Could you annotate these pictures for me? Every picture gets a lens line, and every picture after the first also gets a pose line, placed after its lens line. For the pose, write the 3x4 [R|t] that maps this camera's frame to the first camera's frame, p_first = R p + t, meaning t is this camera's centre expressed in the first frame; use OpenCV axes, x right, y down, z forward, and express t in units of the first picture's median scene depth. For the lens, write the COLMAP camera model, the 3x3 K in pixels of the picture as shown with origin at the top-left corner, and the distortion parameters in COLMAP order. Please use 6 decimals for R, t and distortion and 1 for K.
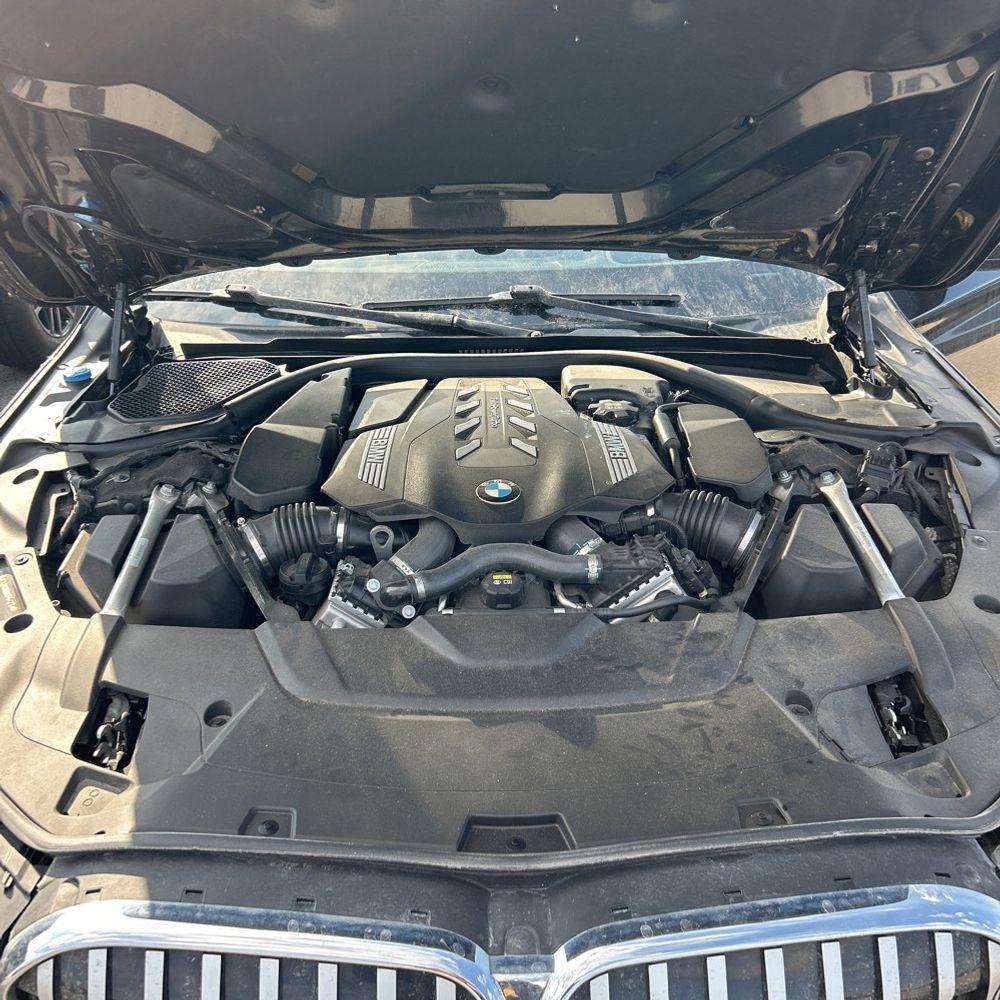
lens RADIAL K [[1050.1, 0, 502.5], [0, 1050.1, 523.0], [0, 0, 1]] dist [0.008234, -0.013185]
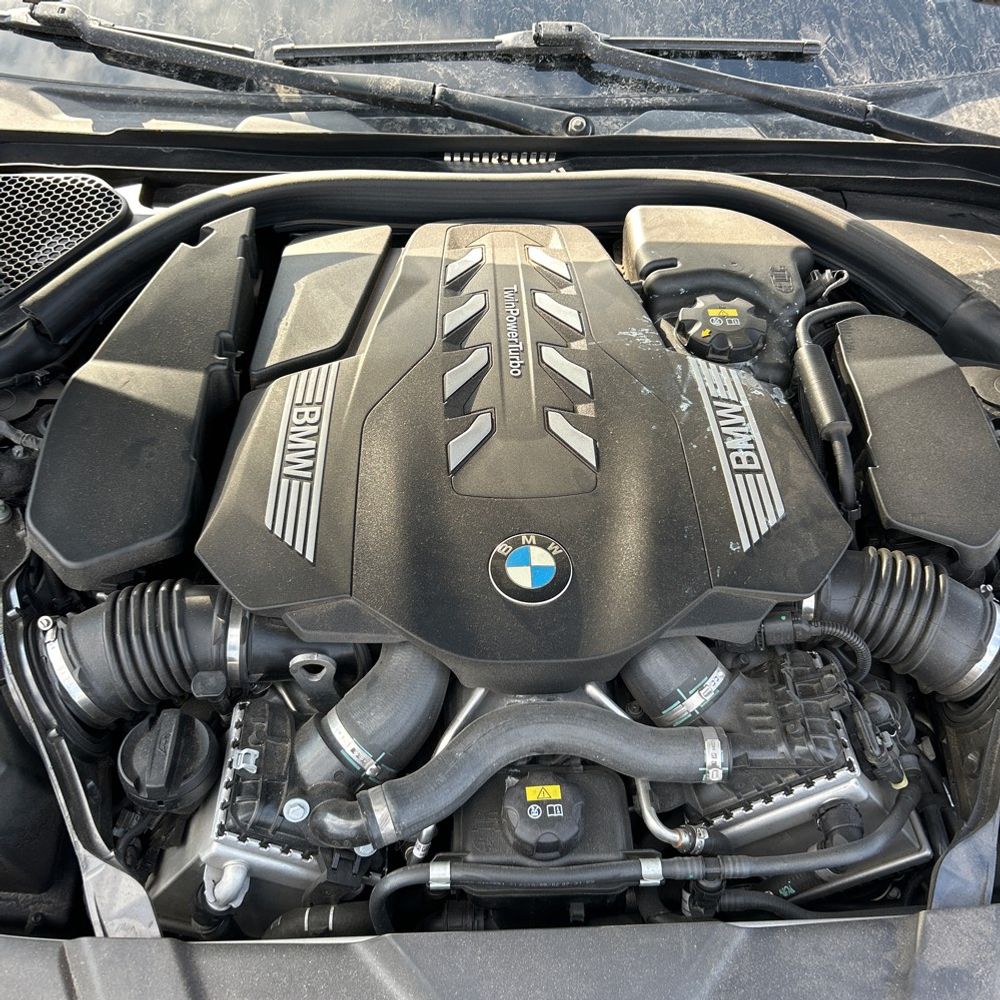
lens RADIAL K [[1050.1, 0, 502.5], [0, 1050.1, 523.0], [0, 0, 1]] dist [0.008234, -0.013185]
pose [[0.999133, 0.012542, 0.039693, -0.033355], [-0.025764, 0.935273, 0.352987, -0.200711], [-0.032697, -0.353704, 0.934786, 0.430467]]
